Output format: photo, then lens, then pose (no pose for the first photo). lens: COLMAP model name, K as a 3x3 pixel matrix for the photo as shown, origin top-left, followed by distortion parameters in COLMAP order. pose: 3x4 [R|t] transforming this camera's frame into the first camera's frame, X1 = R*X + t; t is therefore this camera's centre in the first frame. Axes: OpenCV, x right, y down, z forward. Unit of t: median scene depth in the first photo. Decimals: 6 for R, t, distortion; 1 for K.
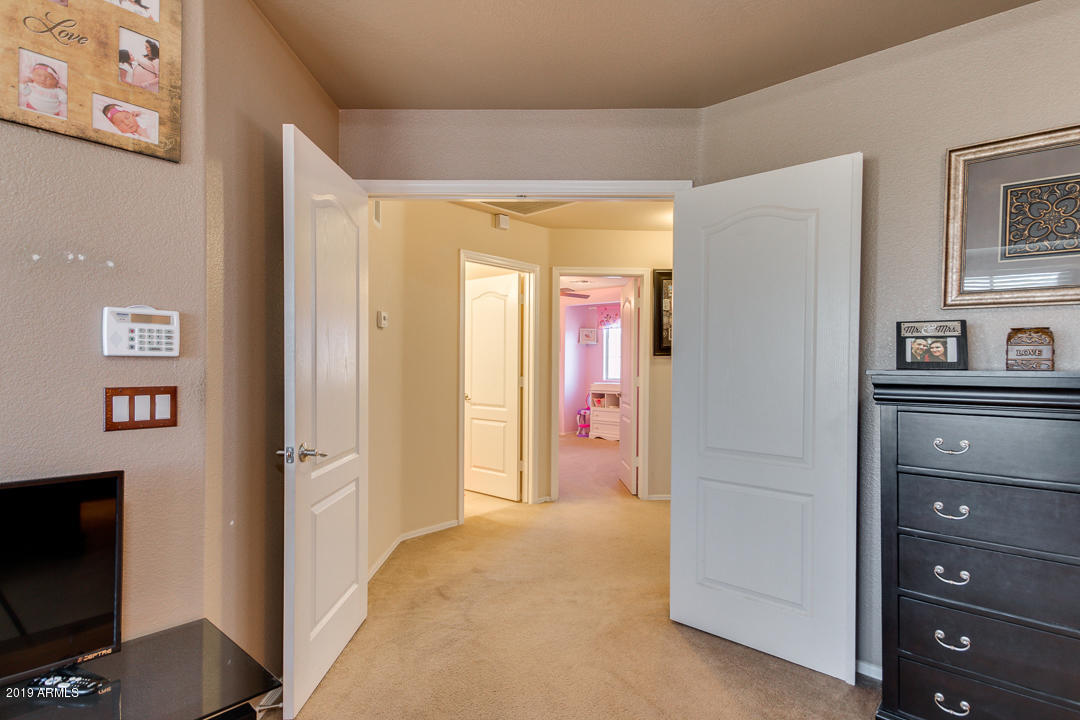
lens RADIAL K [[552.1, 0, 550.7], [0, 552.1, 369.1], [0, 0, 1]] dist [0.016198, -0.001074]
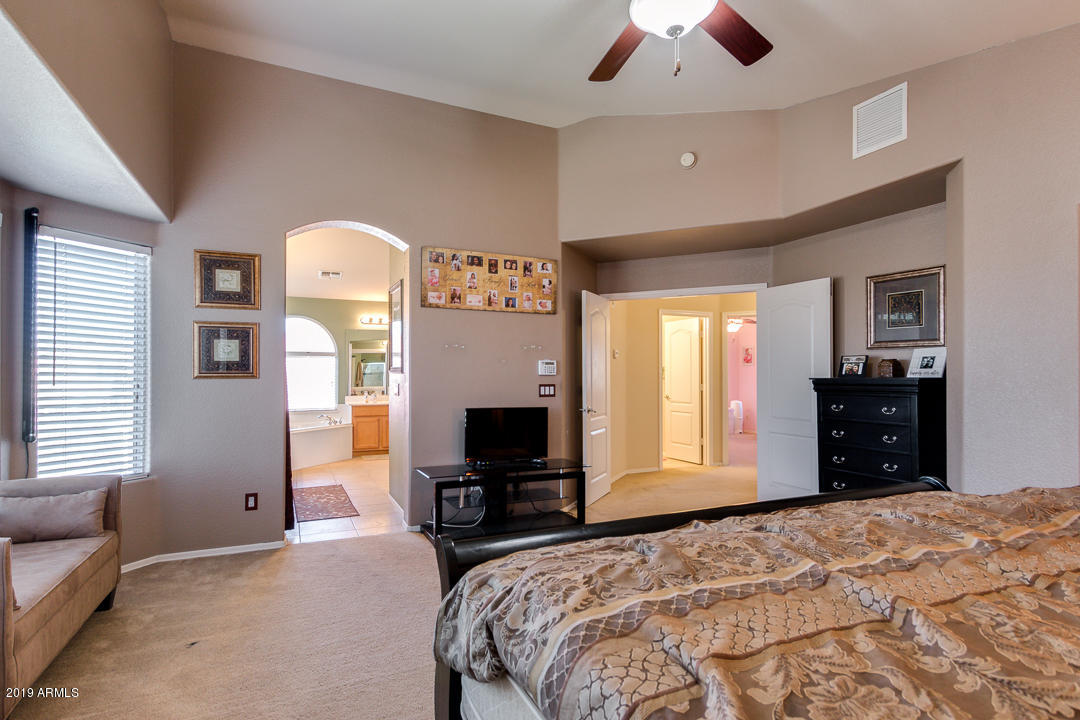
lens RADIAL K [[552.1, 0, 550.7], [0, 552.1, 369.1], [0, 0, 1]] dist [0.016198, -0.001074]
pose [[0.918504, -0.012016, -0.395229, 0.421302], [0.004106, 0.999774, -0.020853, 0.008206], [0.395390, 0.017531, 0.918346, -1.452921]]
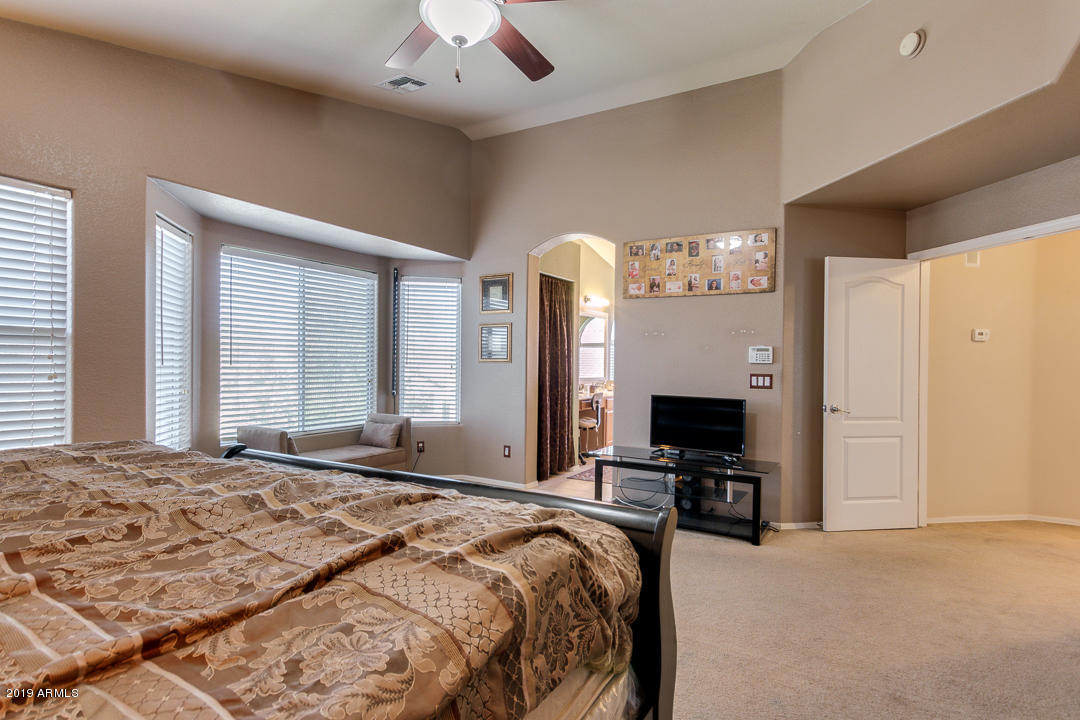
lens RADIAL K [[555.8, 0, 530.4], [0, 555.8, 365.5], [0, 0, 1]] dist [0.002055, -0.000019]
pose [[0.179344, 0.002290, -0.983784, 1.347342], [-0.017685, 0.999843, -0.000896, 0.009197], [0.983628, 0.017559, 0.179356, -0.486086]]
